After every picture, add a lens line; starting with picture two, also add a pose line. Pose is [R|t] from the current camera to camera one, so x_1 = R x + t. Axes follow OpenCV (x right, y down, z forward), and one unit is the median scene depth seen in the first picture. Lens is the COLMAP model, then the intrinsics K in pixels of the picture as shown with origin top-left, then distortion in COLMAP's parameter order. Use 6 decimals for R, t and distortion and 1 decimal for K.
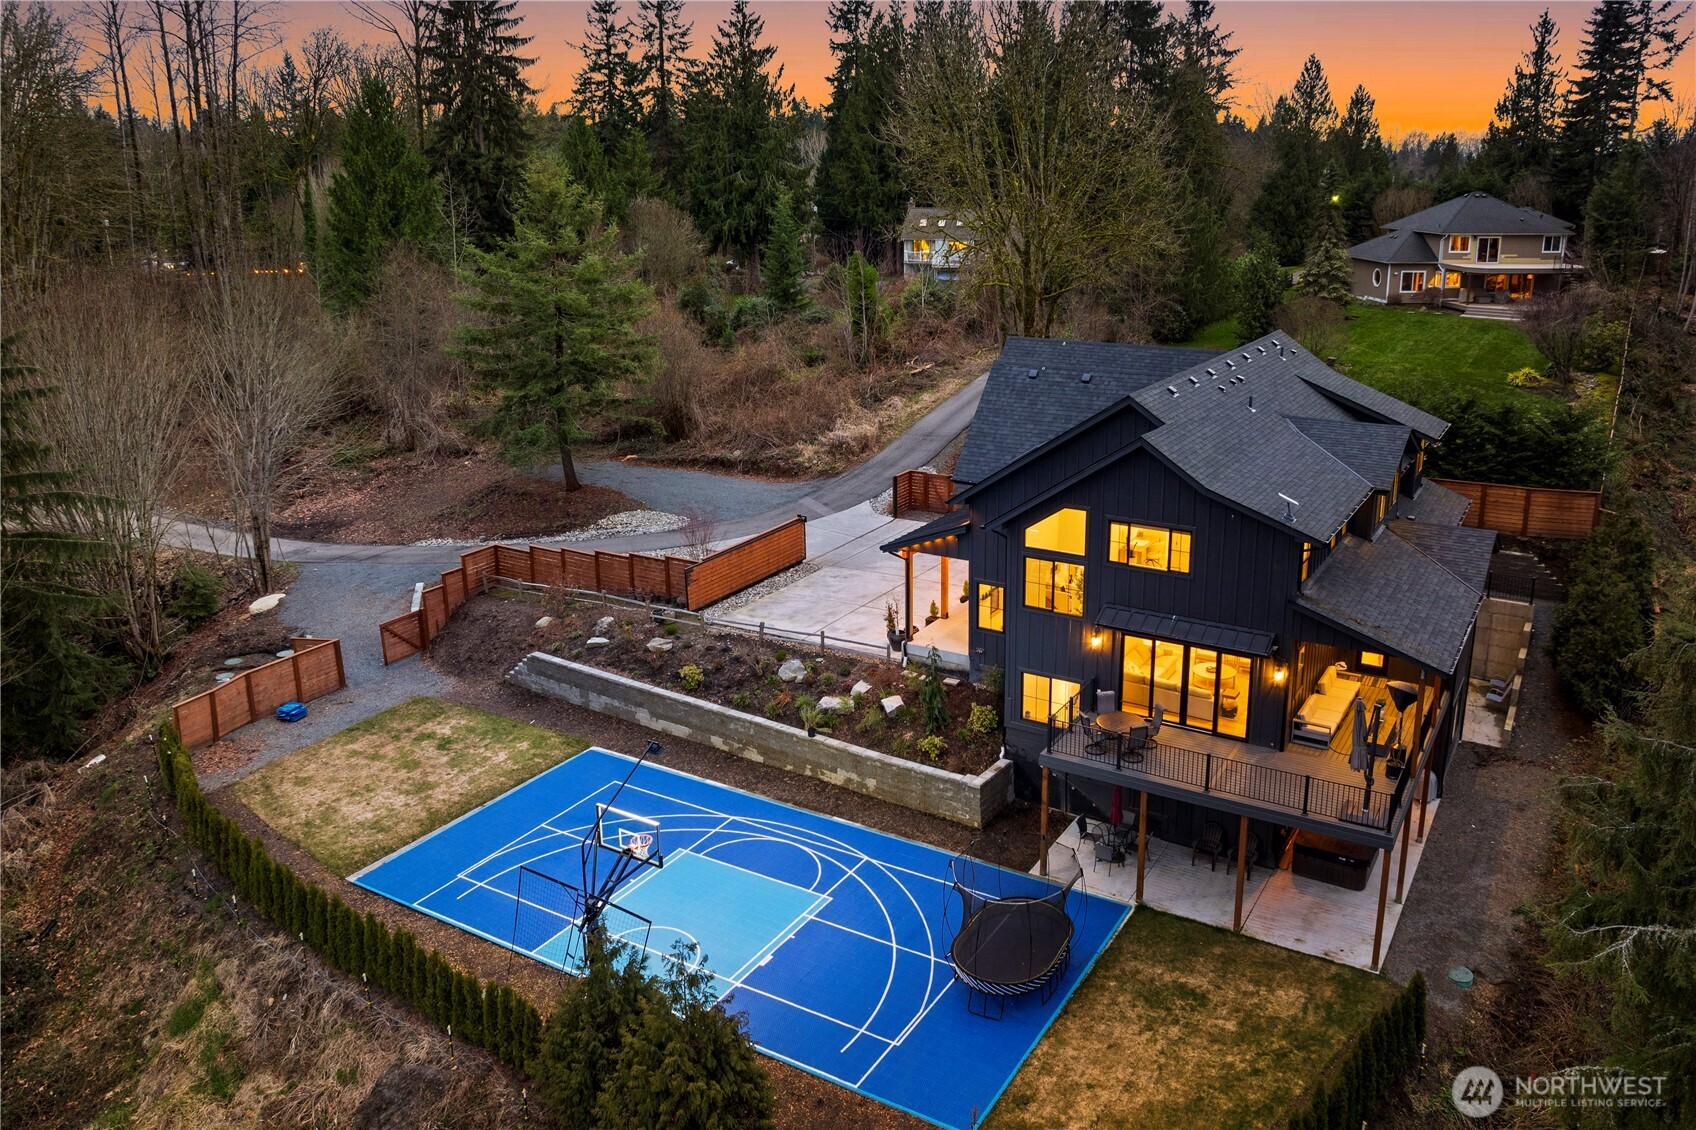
lens RADIAL K [[1260.8, 0, 874.1], [0, 1260.8, 564.3], [0, 0, 1]] dist [-0.003822, -0.001989]
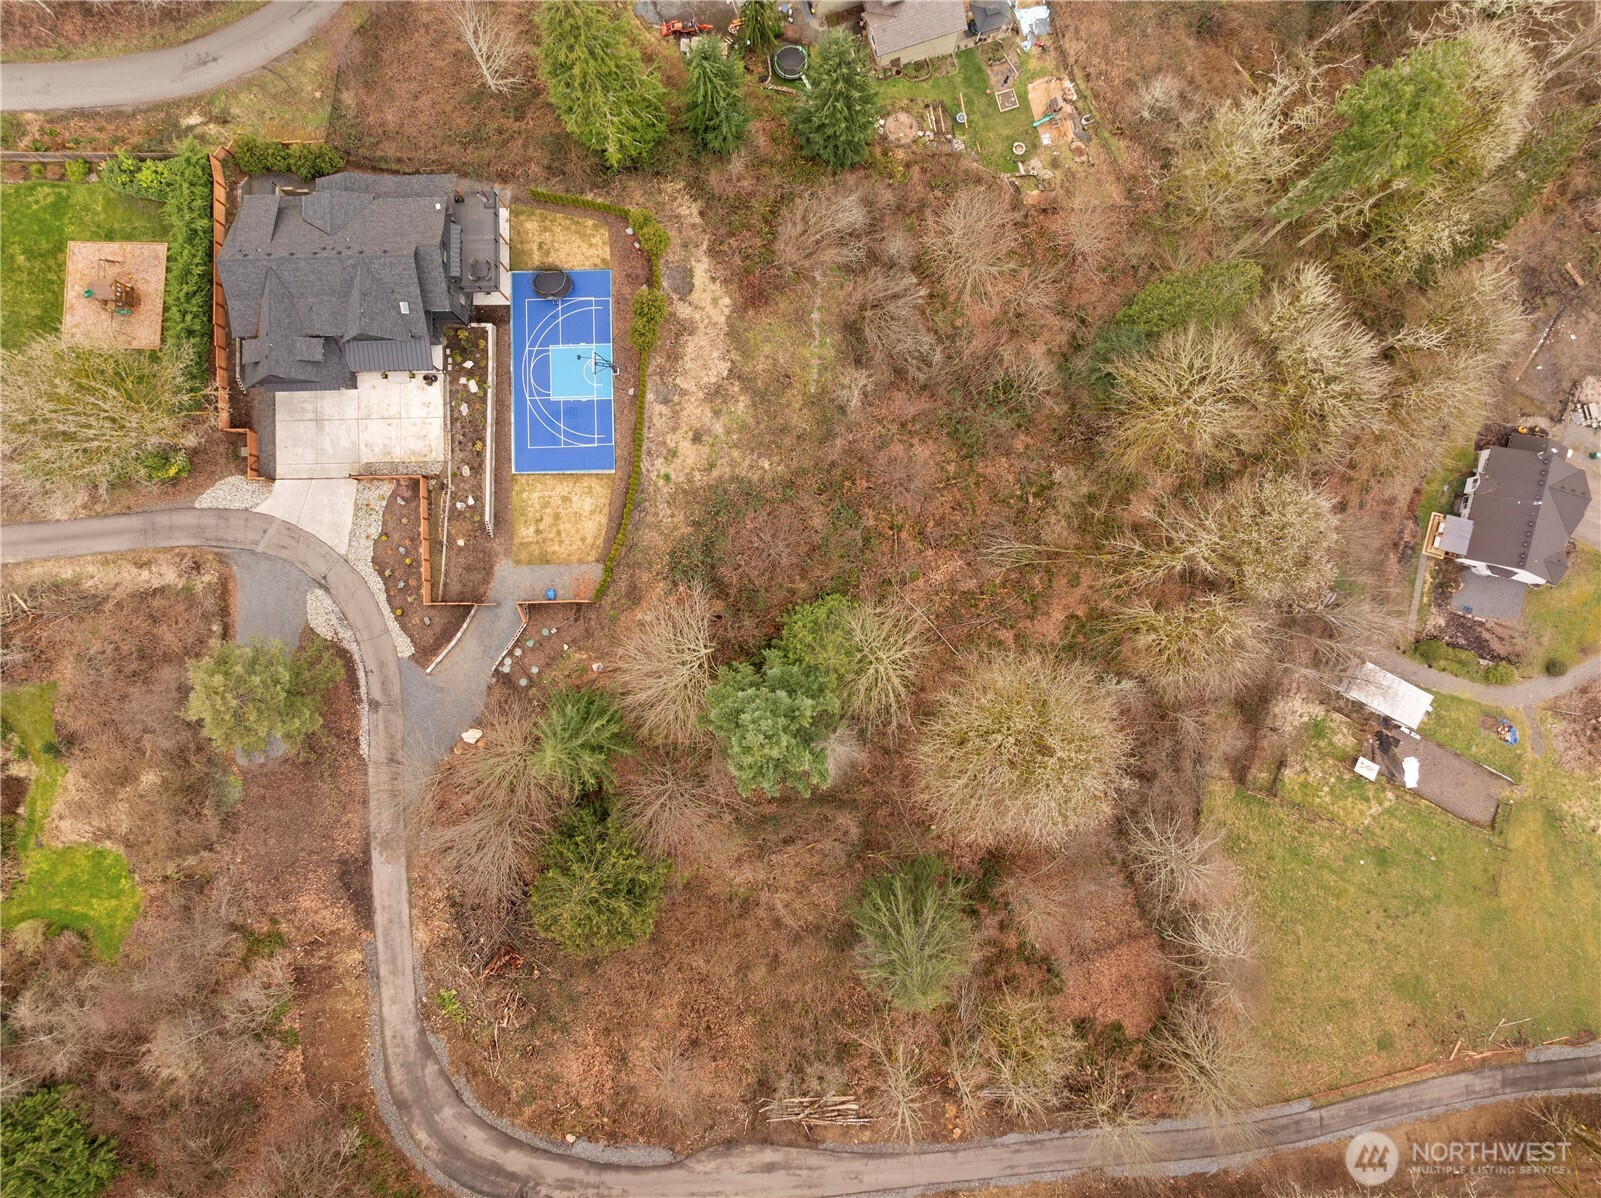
lens RADIAL K [[1141.5, 0, 813.5], [0, 1141.5, 597.2], [0, 0, 1]] dist [-0.034983, -0.003806]
pose [[-0.535624, -0.843798, 0.033343, -0.979068], [0.263882, -0.129738, 0.955790, -2.318648], [-0.802168, 0.520743, 0.292154, -0.134833]]
